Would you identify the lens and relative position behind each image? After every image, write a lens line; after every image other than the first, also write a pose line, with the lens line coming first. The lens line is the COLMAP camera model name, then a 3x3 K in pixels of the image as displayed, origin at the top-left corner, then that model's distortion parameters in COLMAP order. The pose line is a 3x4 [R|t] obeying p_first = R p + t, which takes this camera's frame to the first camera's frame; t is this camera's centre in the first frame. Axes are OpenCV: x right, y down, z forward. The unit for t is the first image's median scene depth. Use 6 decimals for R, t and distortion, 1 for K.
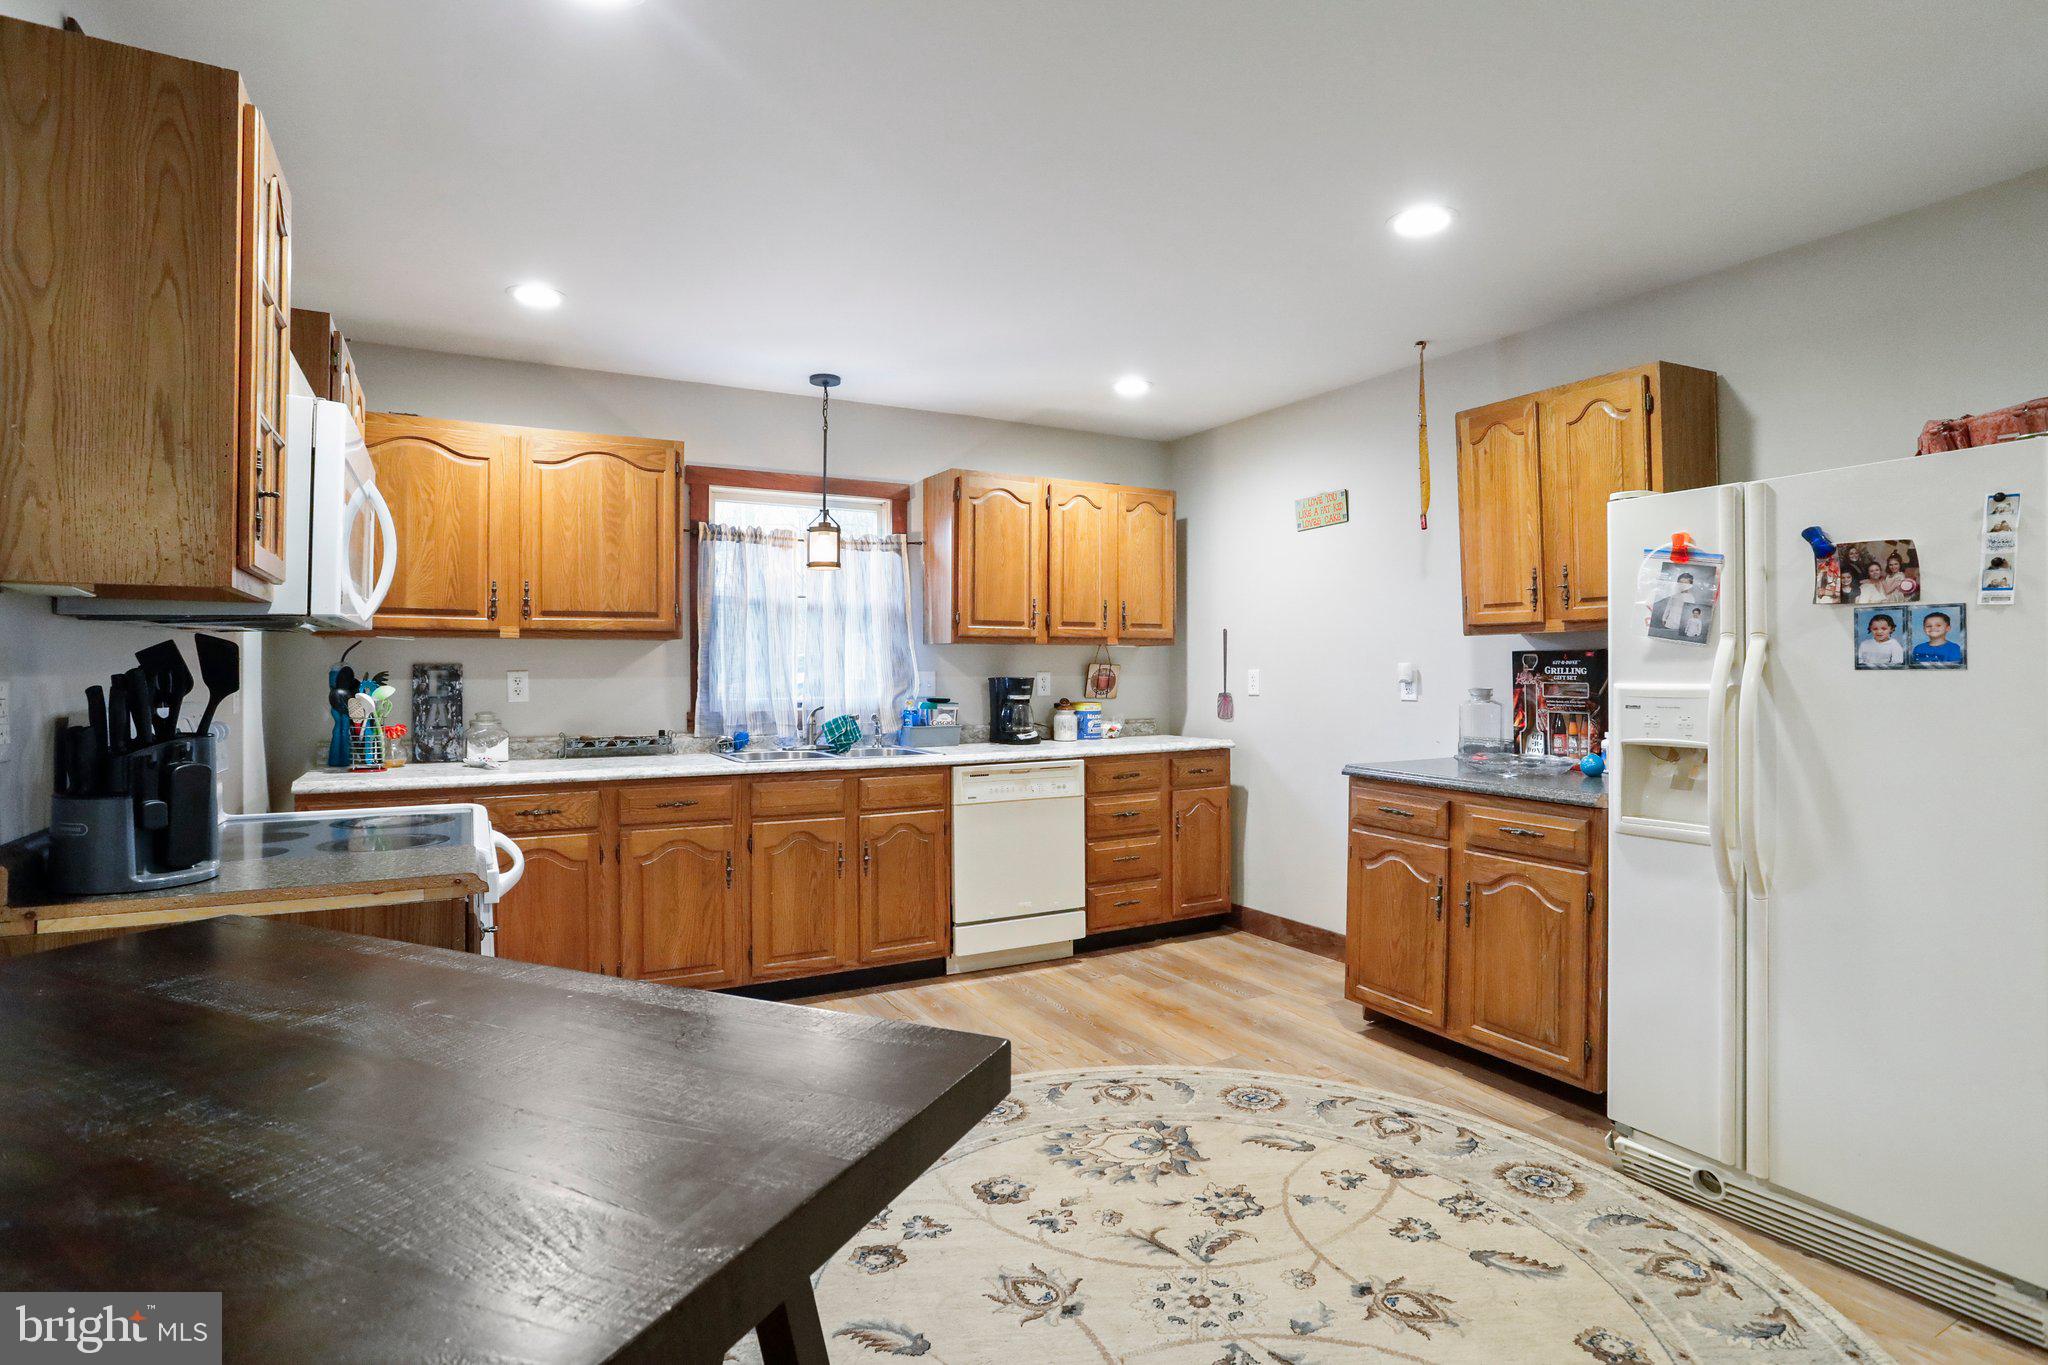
lens RADIAL K [[1031.0, 0, 1015.9], [0, 1031.0, 672.5], [0, 0, 1]] dist [-0.066195, 0.036610]
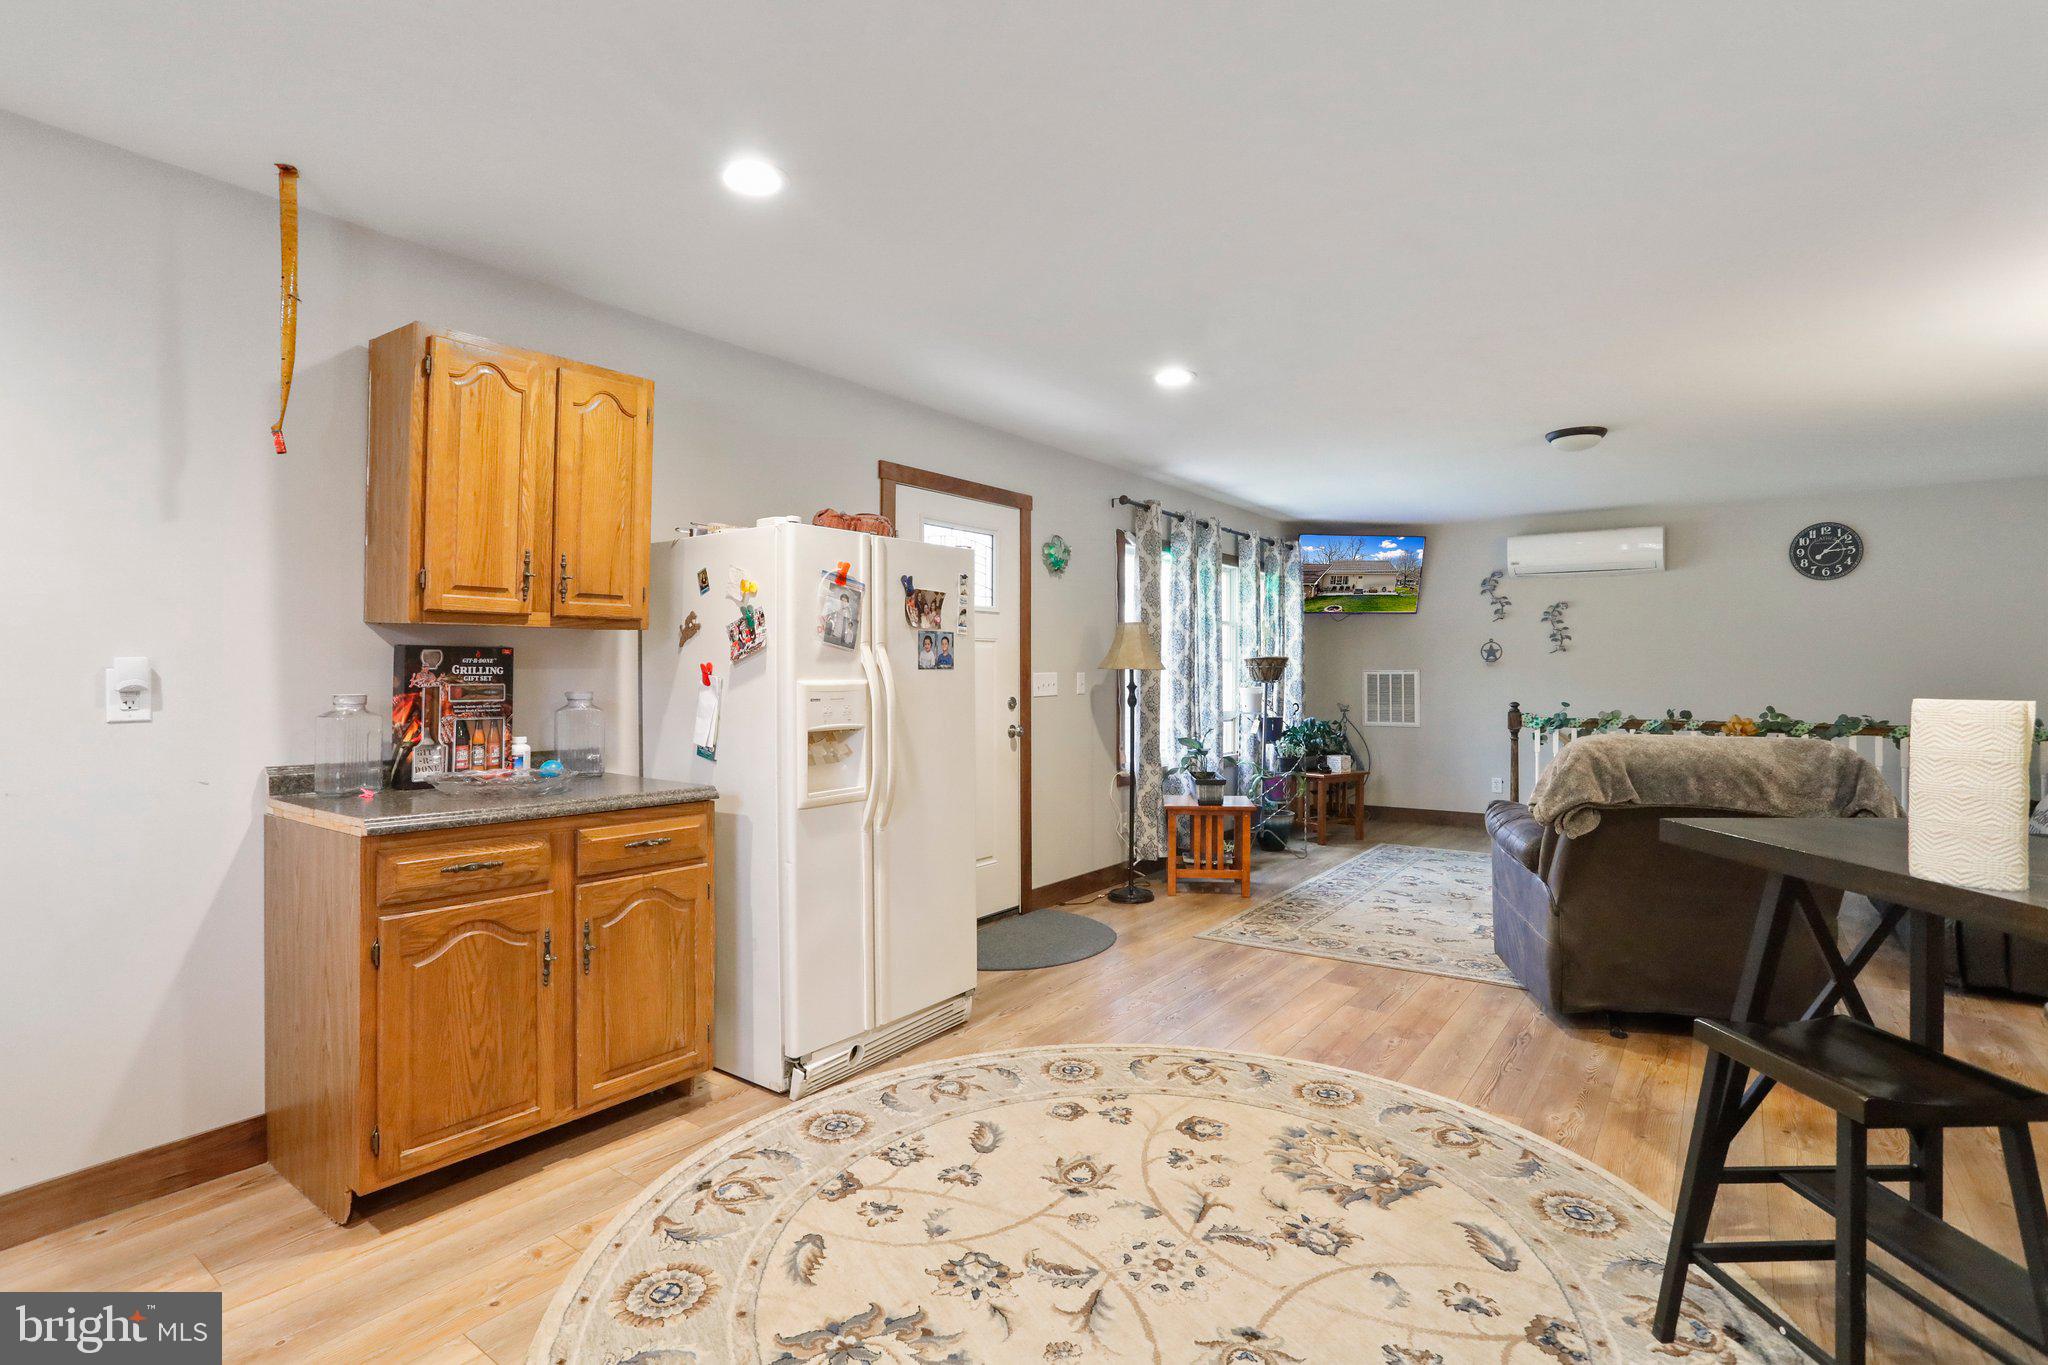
lens RADIAL K [[996.8, 0, 1016.5], [0, 996.8, 671.8], [0, 0, 1]] dist [-0.061376, 0.036837]
pose [[-0.422424, 0.001390, 0.906397, -0.357688], [0.003651, 0.999993, 0.000168, 0.000910], [-0.906391, 0.003380, -0.422426, 0.822372]]
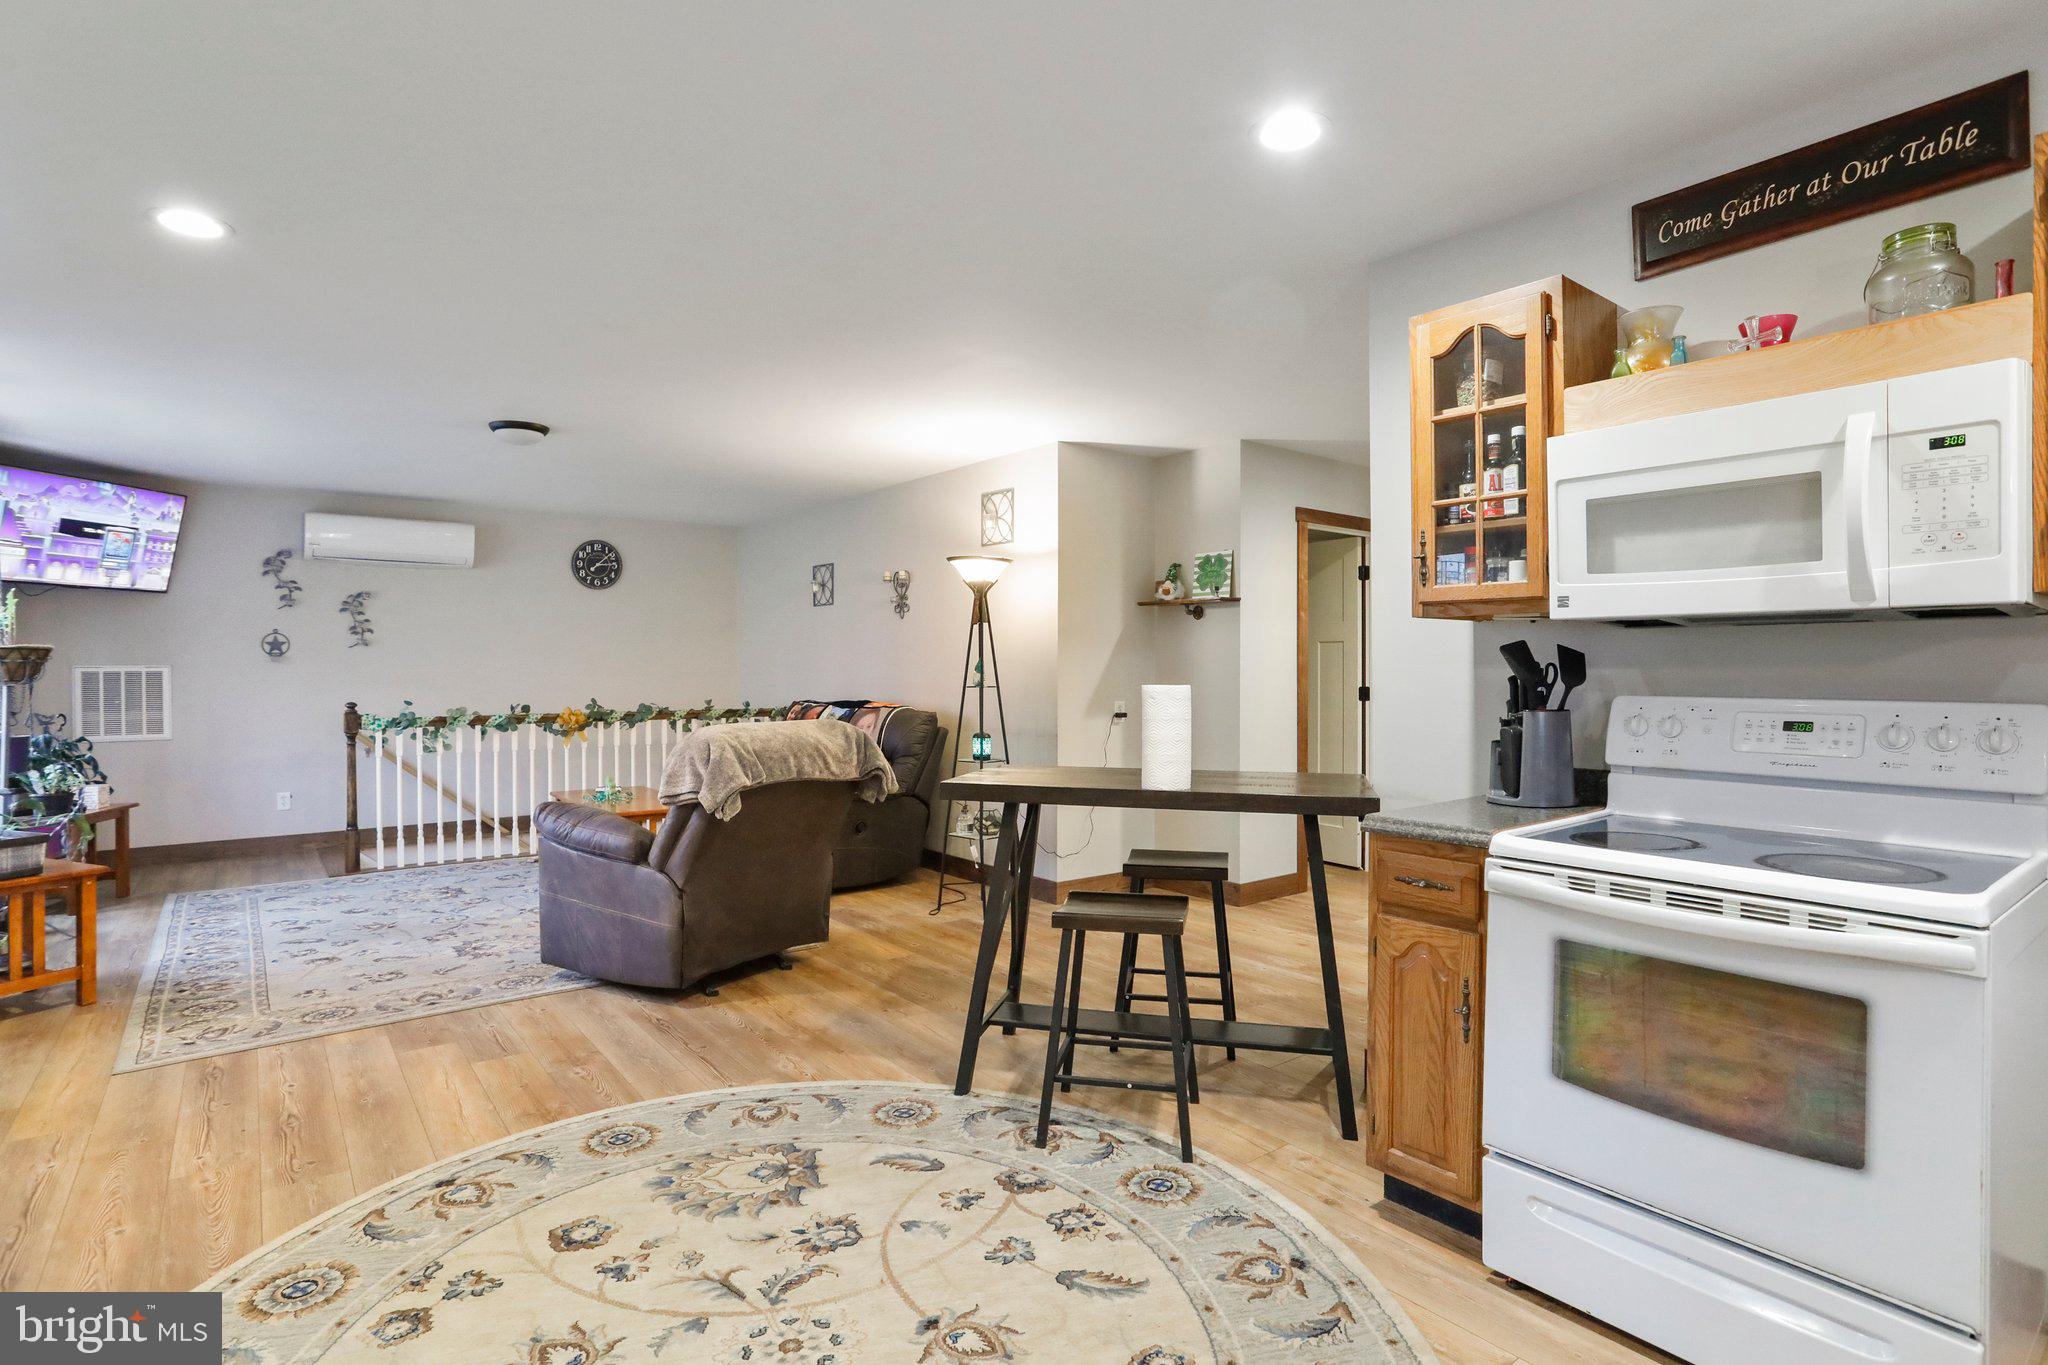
lens RADIAL K [[1025.1, 0, 1024.9], [0, 1025.1, 668.4], [0, 0, 1]] dist [-0.064516, 0.032386]
pose [[-0.986878, 0.002323, -0.161449, 0.061145], [0.001439, 0.999983, 0.005591, -0.002543], [0.161459, 0.005285, -0.986865, 1.015936]]
